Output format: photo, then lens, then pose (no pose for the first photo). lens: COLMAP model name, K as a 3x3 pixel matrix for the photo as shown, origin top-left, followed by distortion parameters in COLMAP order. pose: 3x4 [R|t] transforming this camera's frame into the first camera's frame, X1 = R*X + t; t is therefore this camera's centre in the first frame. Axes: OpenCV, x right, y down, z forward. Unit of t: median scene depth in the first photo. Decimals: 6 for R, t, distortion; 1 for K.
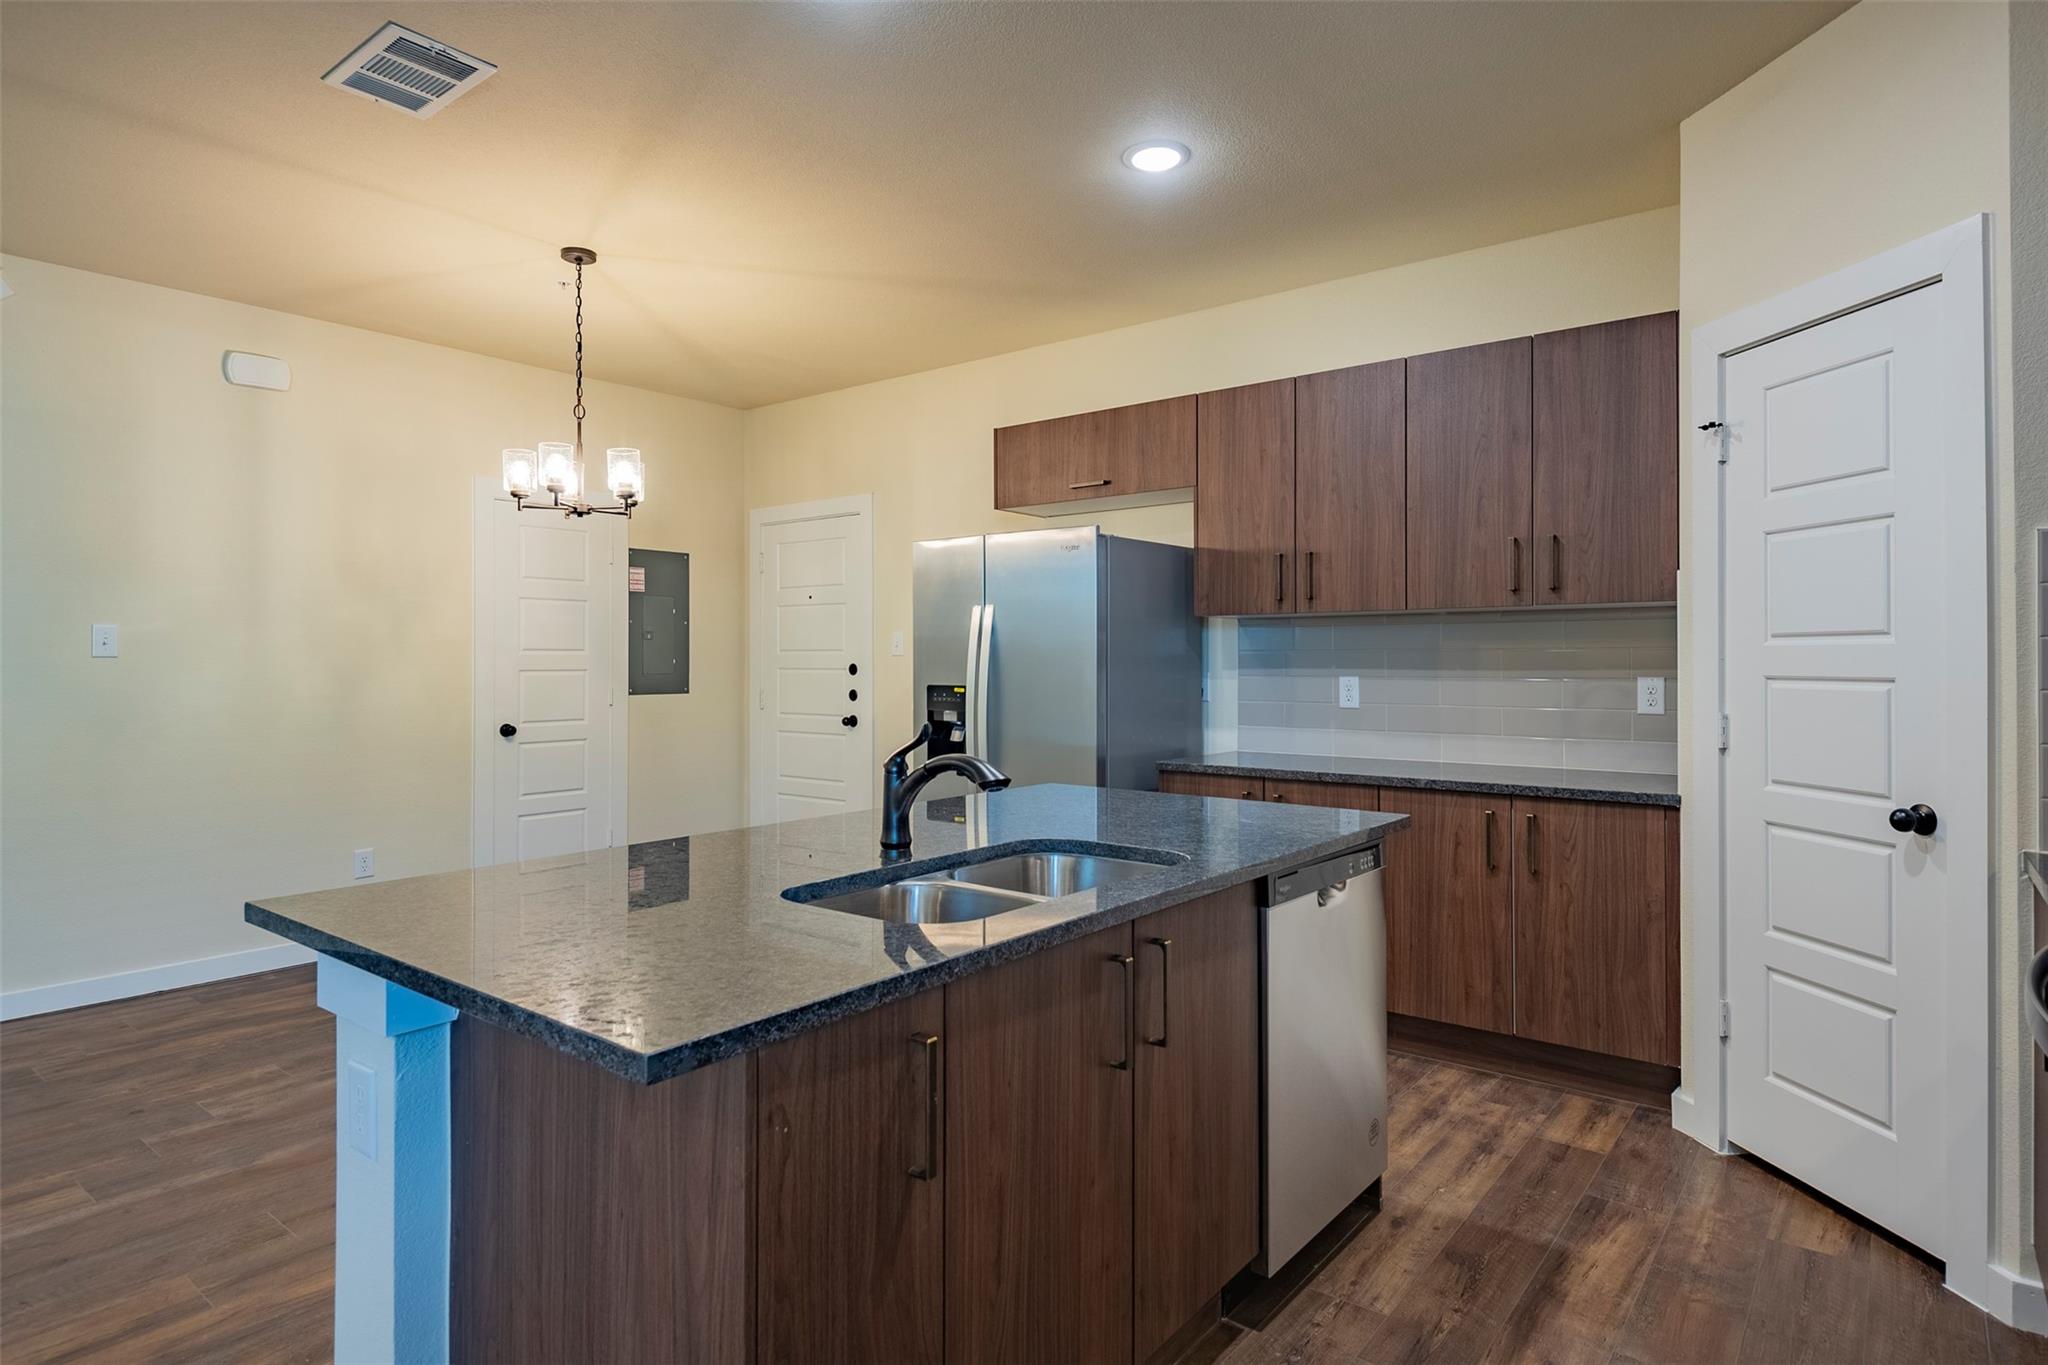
lens RADIAL K [[1106.8, 0, 1020.9], [0, 1106.8, 668.4], [0, 0, 1]] dist [0.010988, -0.004600]
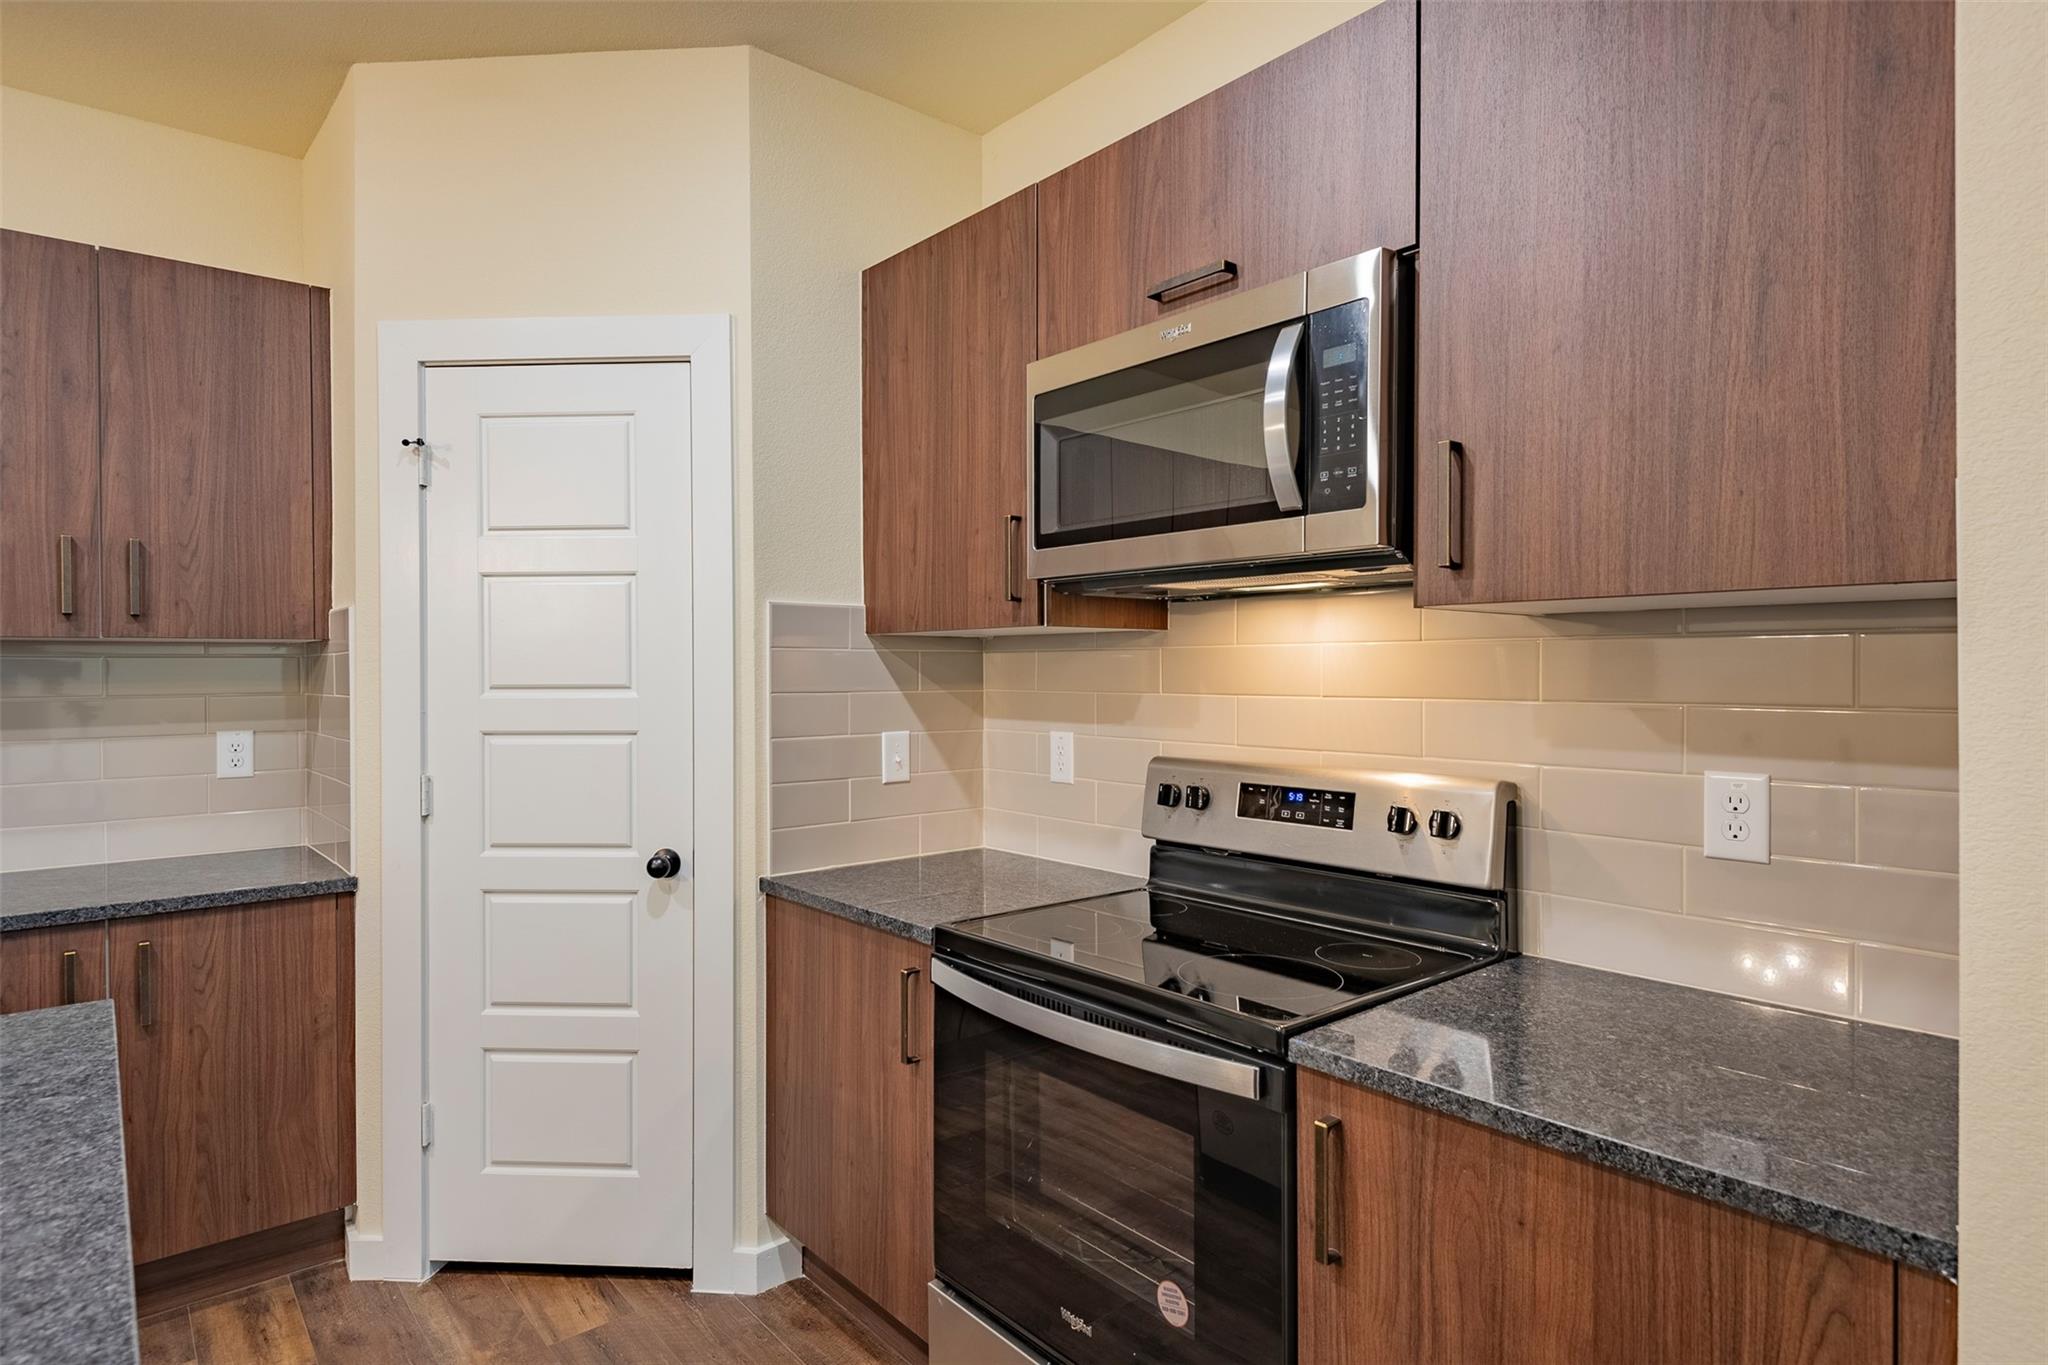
lens RADIAL K [[1106.8, 0, 1022.3], [0, 1106.8, 679.7], [0, 0, 1]] dist [0.010988, -0.004600]
pose [[0.201662, -0.011866, 0.979383, -0.115768], [0.012998, 0.999871, 0.009437, -0.033789], [-0.979369, 0.010827, 0.201790, 0.338495]]
